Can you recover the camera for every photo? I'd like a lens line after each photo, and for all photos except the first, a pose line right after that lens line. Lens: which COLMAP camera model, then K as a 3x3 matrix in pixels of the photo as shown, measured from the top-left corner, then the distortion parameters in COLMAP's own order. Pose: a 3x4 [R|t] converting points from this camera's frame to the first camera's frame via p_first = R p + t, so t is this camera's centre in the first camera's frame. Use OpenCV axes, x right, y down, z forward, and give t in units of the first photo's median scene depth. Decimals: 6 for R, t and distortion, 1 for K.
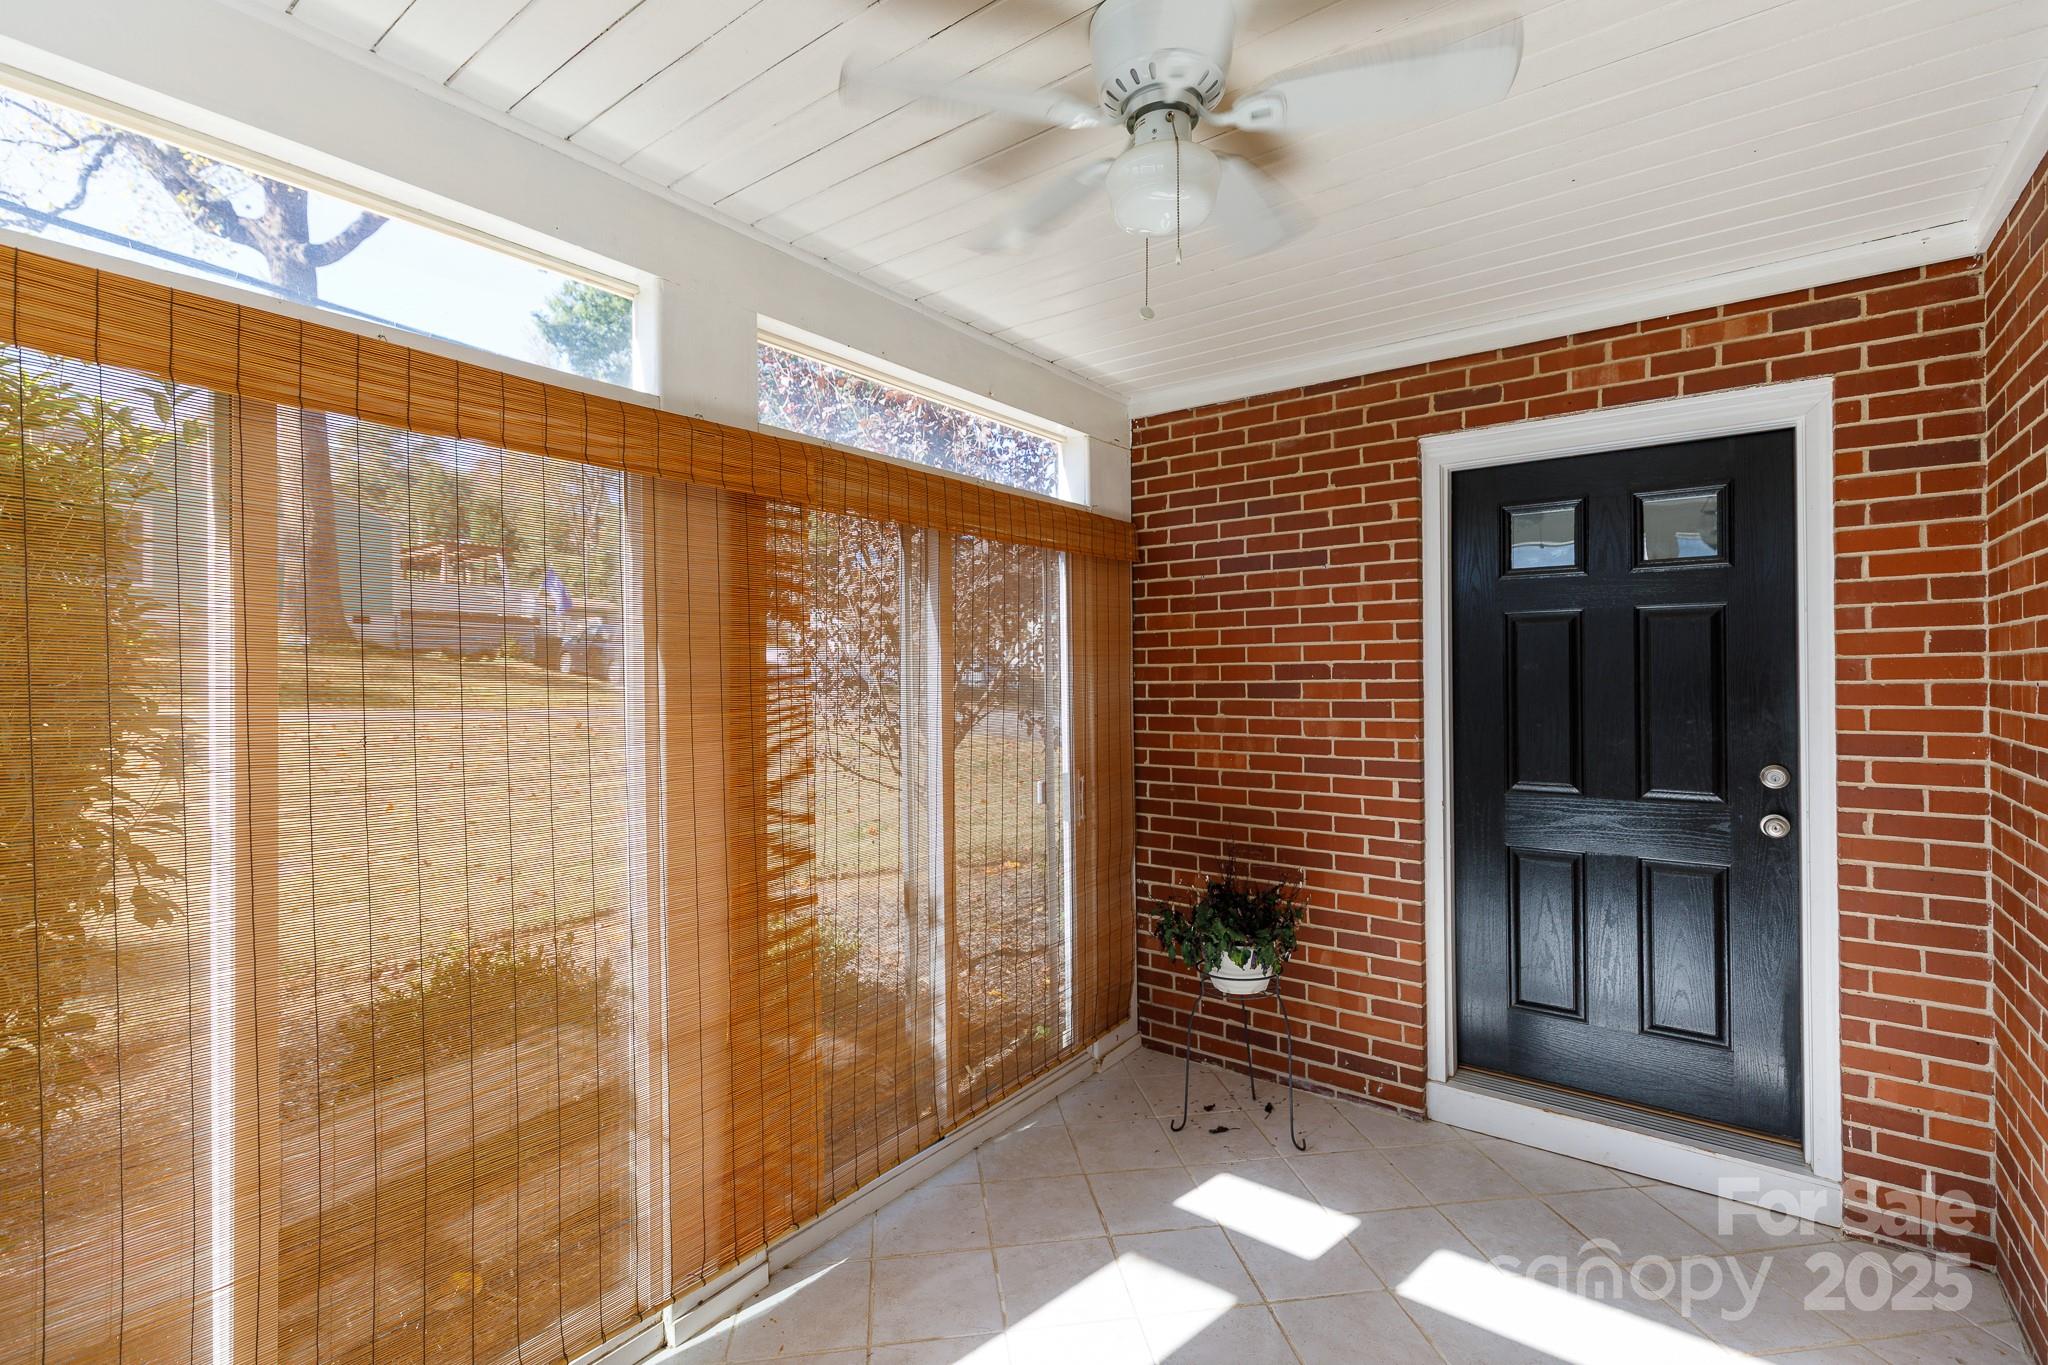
lens RADIAL K [[923.4, 0, 1018.8], [0, 923.4, 675.6], [0, 0, 1]] dist [0.004402, -0.000607]
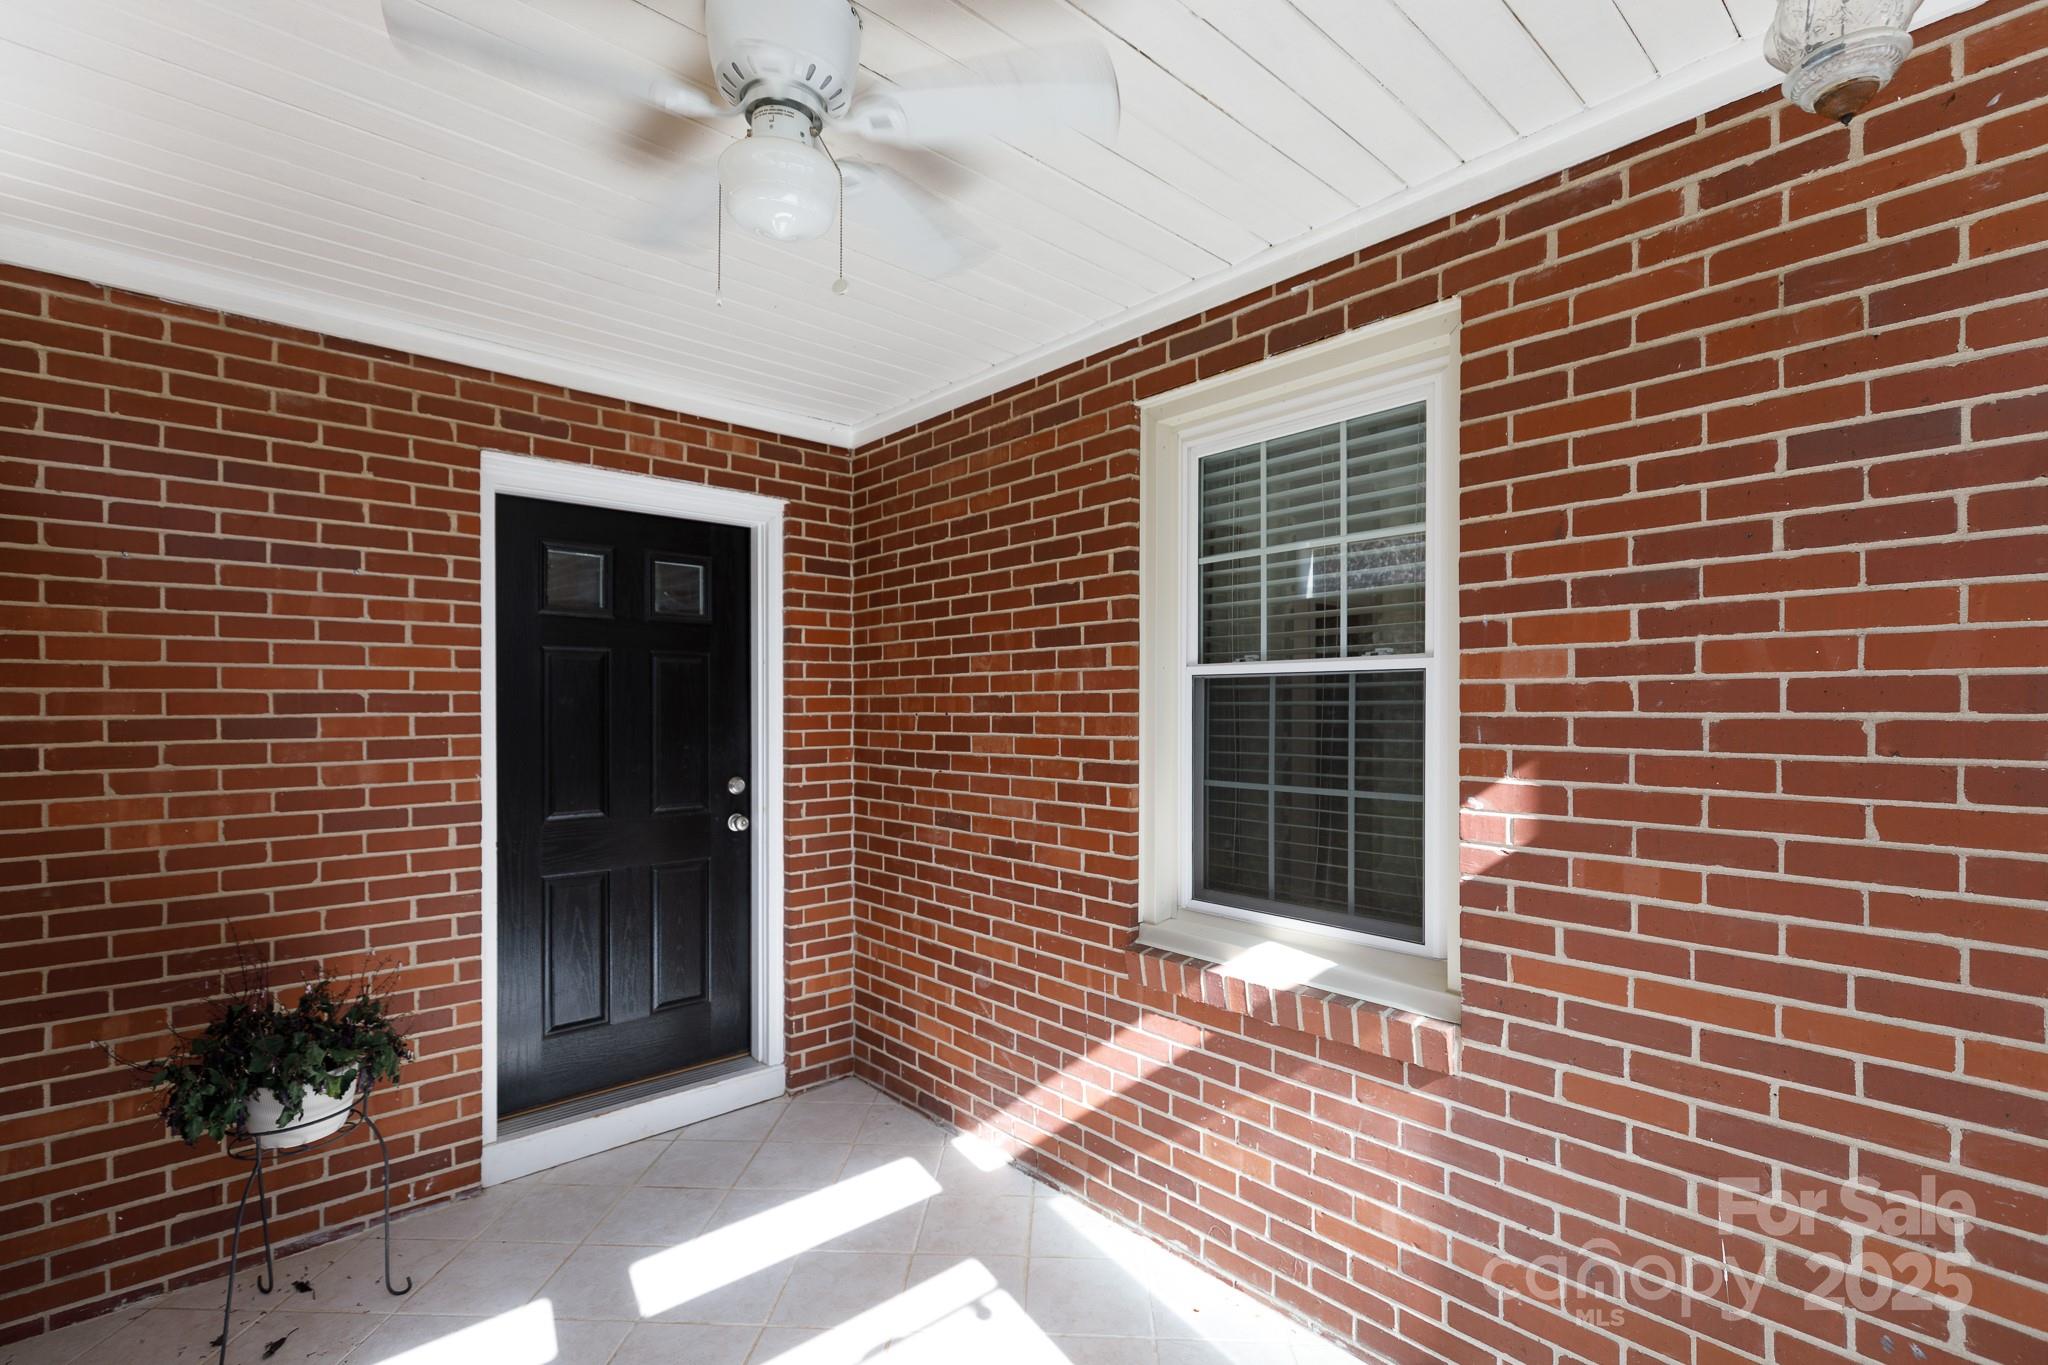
lens RADIAL K [[958.0, 0, 1024.1], [0, 958.0, 712.0], [0, 0, 1]] dist [0.001052, -0.000403]
pose [[0.165607, 0.000219, 0.986192, -0.412176], [-0.001669, 0.999999, 0.000058, 0.002448], [-0.986190, -0.001655, 0.165607, 0.309897]]
